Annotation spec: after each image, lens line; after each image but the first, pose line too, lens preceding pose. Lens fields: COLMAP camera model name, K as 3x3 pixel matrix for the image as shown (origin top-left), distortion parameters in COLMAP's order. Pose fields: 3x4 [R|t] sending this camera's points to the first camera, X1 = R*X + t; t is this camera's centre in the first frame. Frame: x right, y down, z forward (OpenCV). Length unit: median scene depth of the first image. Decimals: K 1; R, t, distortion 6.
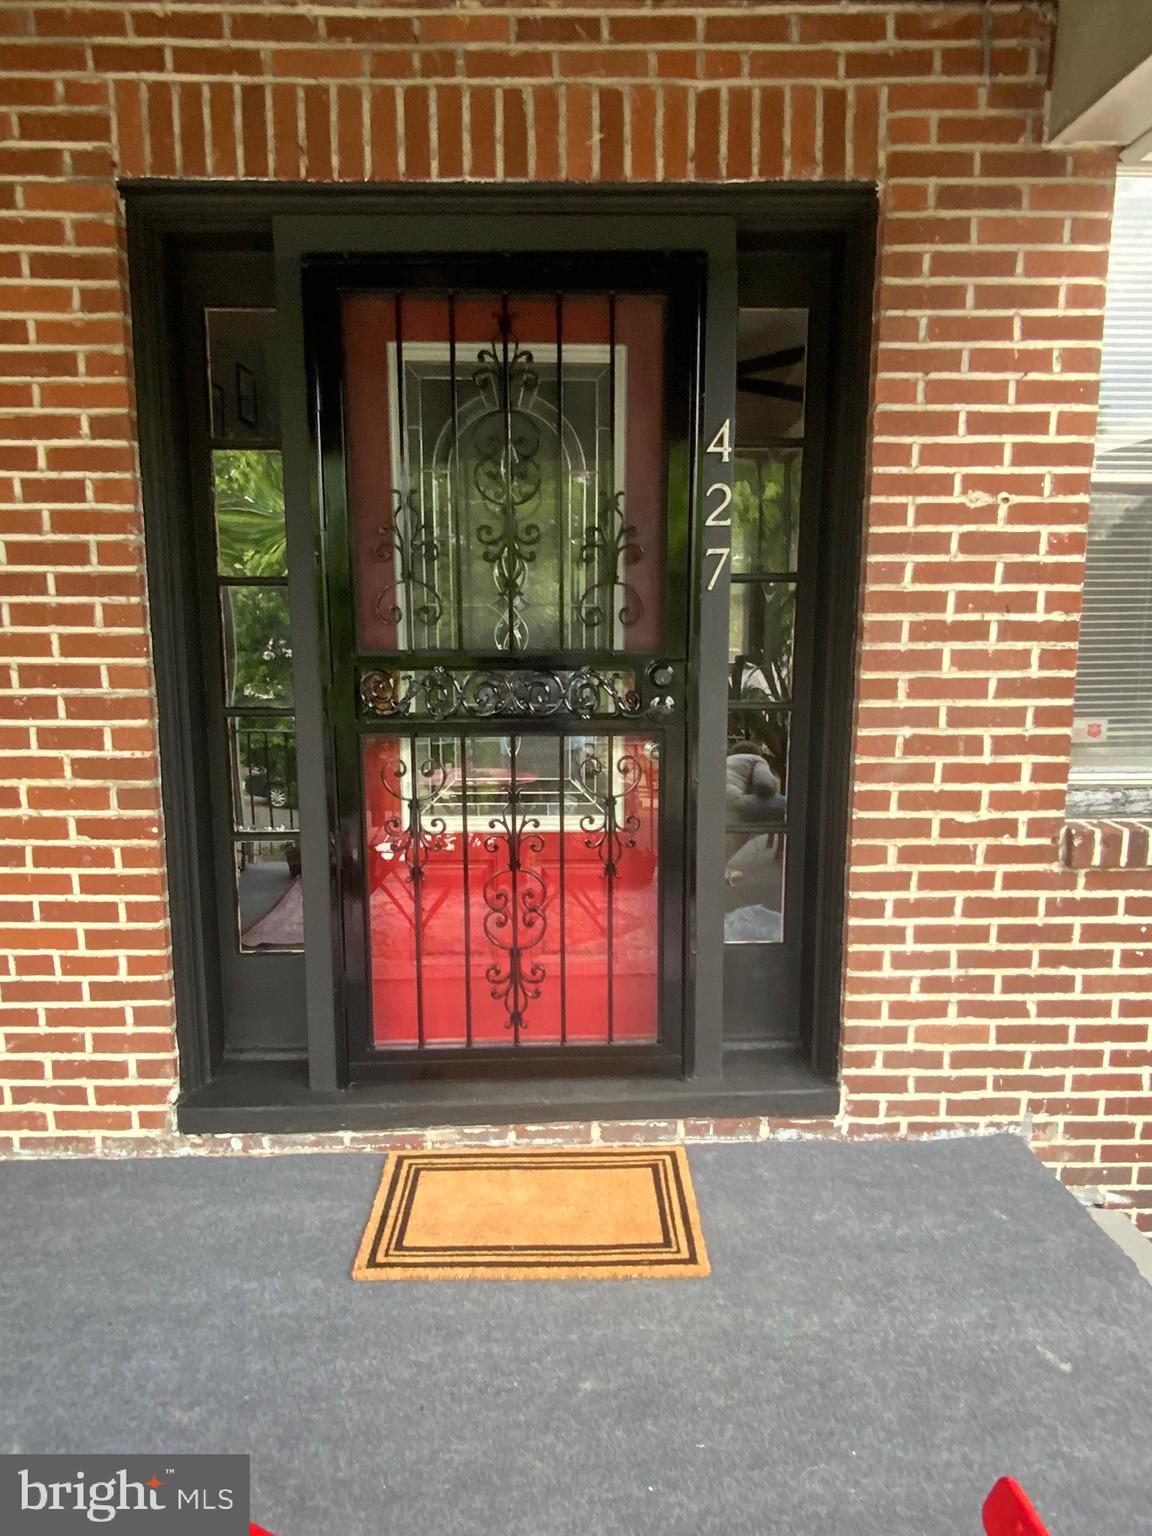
lens RADIAL K [[929.5, 0, 576.0], [0, 929.5, 768.0], [0, 0, 1]] dist [0.021639, -0.025369]
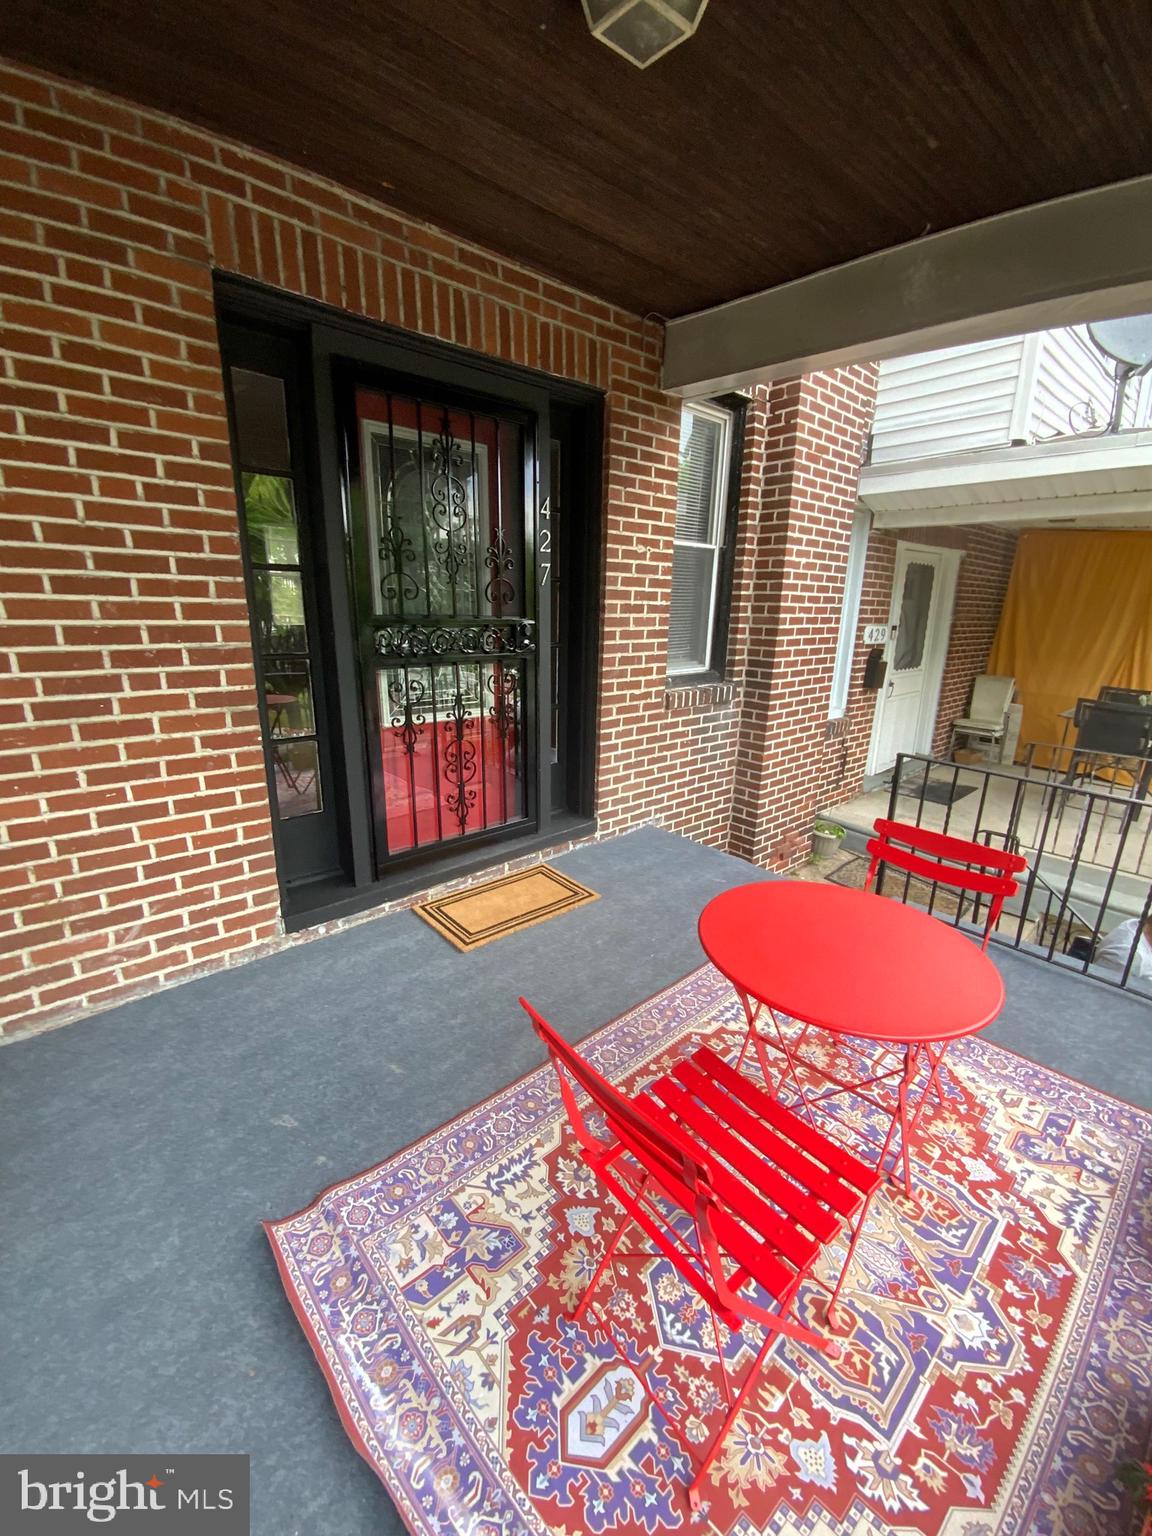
lens RADIAL K [[618.1, 0, 576.0], [0, 618.1, 768.0], [0, 0, 1]] dist [0.025445, -0.024225]
pose [[0.764337, -0.150015, 0.627124, -0.704130], [0.077163, 0.986852, 0.142019, 0.010980], [-0.640183, -0.060160, 0.765863, -0.085544]]
